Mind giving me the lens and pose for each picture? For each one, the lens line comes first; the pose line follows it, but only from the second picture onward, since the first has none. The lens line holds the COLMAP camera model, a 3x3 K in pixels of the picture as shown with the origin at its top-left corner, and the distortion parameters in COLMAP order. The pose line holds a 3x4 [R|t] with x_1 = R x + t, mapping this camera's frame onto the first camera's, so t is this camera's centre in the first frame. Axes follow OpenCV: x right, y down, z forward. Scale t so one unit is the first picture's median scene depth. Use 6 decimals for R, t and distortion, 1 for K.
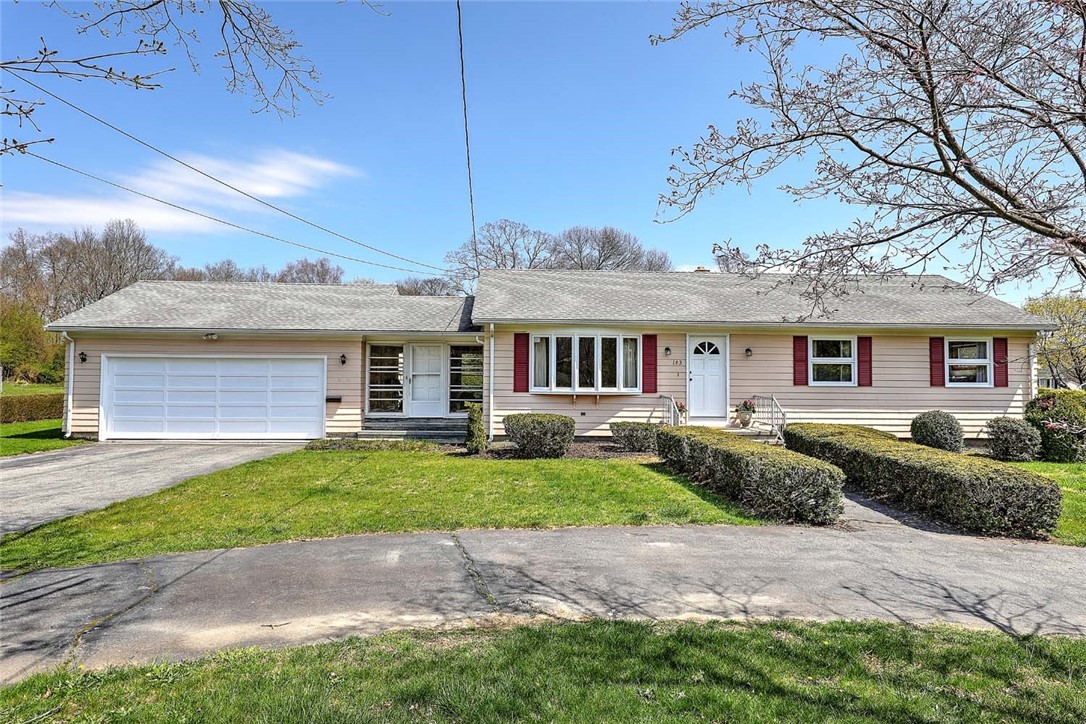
lens RADIAL K [[804.0, 0, 541.6], [0, 804.0, 375.8], [0, 0, 1]] dist [0.036782, -0.000412]
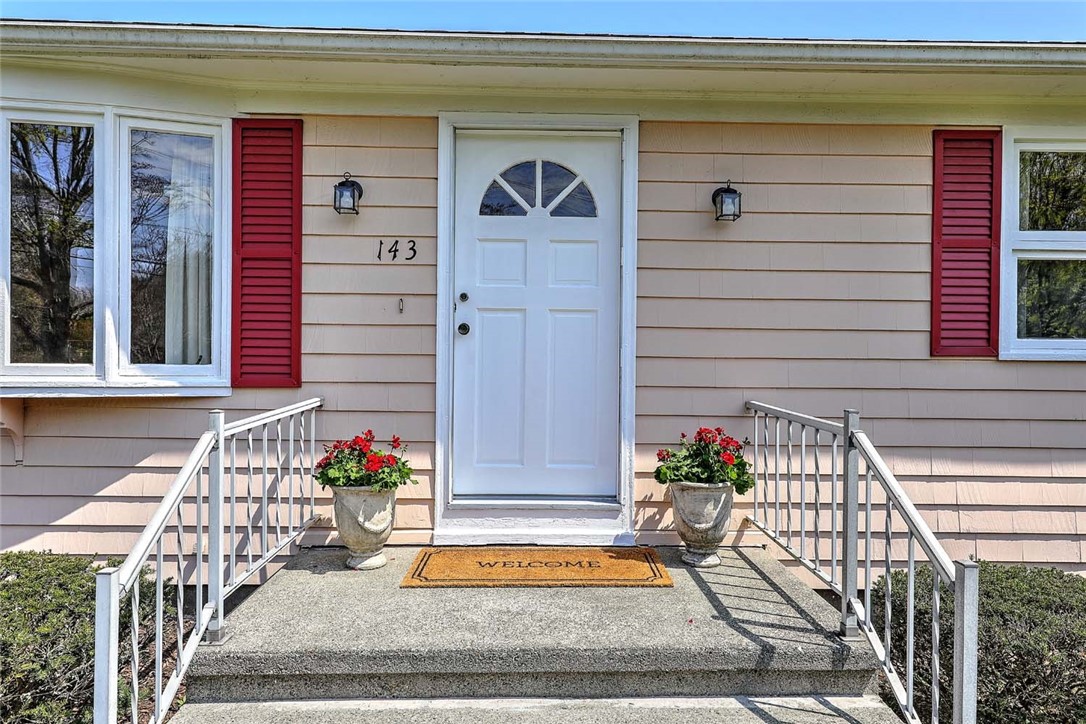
lens RADIAL K [[804.0, 0, 541.6], [0, 804.0, 375.8], [0, 0, 1]] dist [0.036782, -0.000412]
pose [[0.999677, 0.004717, -0.024969, 0.212009], [-0.003669, 0.999118, 0.041828, 0.008396], [0.025144, -0.041722, 0.998813, 0.775388]]
